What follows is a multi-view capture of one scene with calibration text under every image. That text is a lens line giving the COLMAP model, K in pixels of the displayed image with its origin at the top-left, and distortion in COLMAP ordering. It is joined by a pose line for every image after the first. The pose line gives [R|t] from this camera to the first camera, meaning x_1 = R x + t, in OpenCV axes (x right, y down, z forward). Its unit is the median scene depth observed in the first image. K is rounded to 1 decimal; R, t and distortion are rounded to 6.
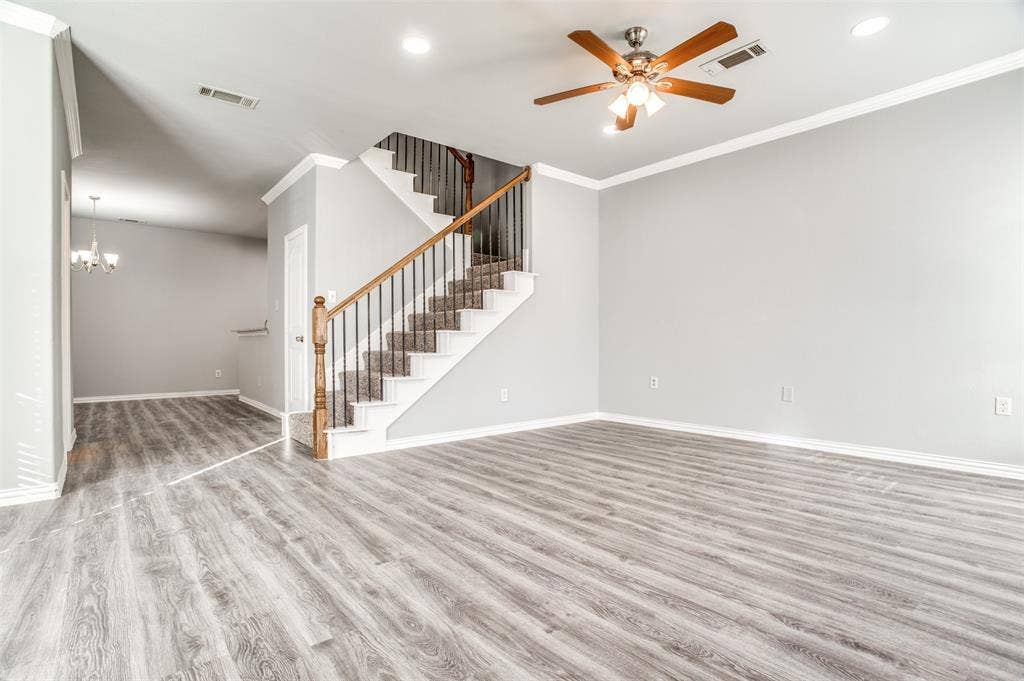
lens RADIAL K [[501.4, 0, 515.5], [0, 501.4, 344.7], [0, 0, 1]] dist [-0.071267, 0.021246]
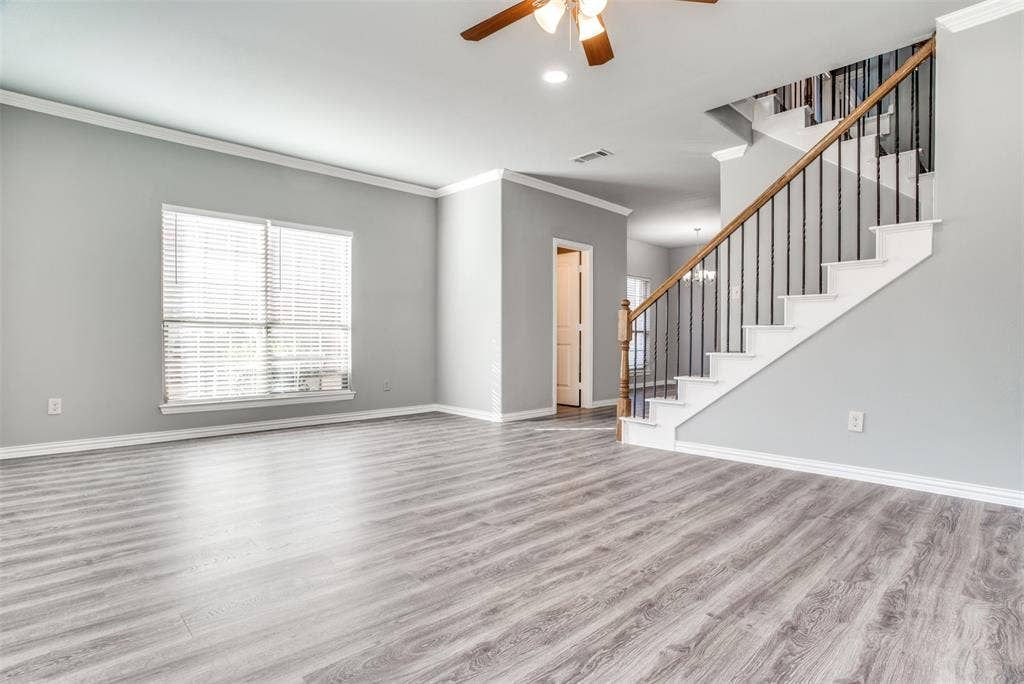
lens RADIAL K [[514.9, 0, 511.8], [0, 514.9, 354.4], [0, 0, 1]] dist [-0.045237, 0.000564]
pose [[0.067951, 0.029050, -0.997266, 0.995408], [-0.002693, 0.999578, 0.028934, -0.006822], [0.997685, 0.000720, 0.068000, 0.849284]]
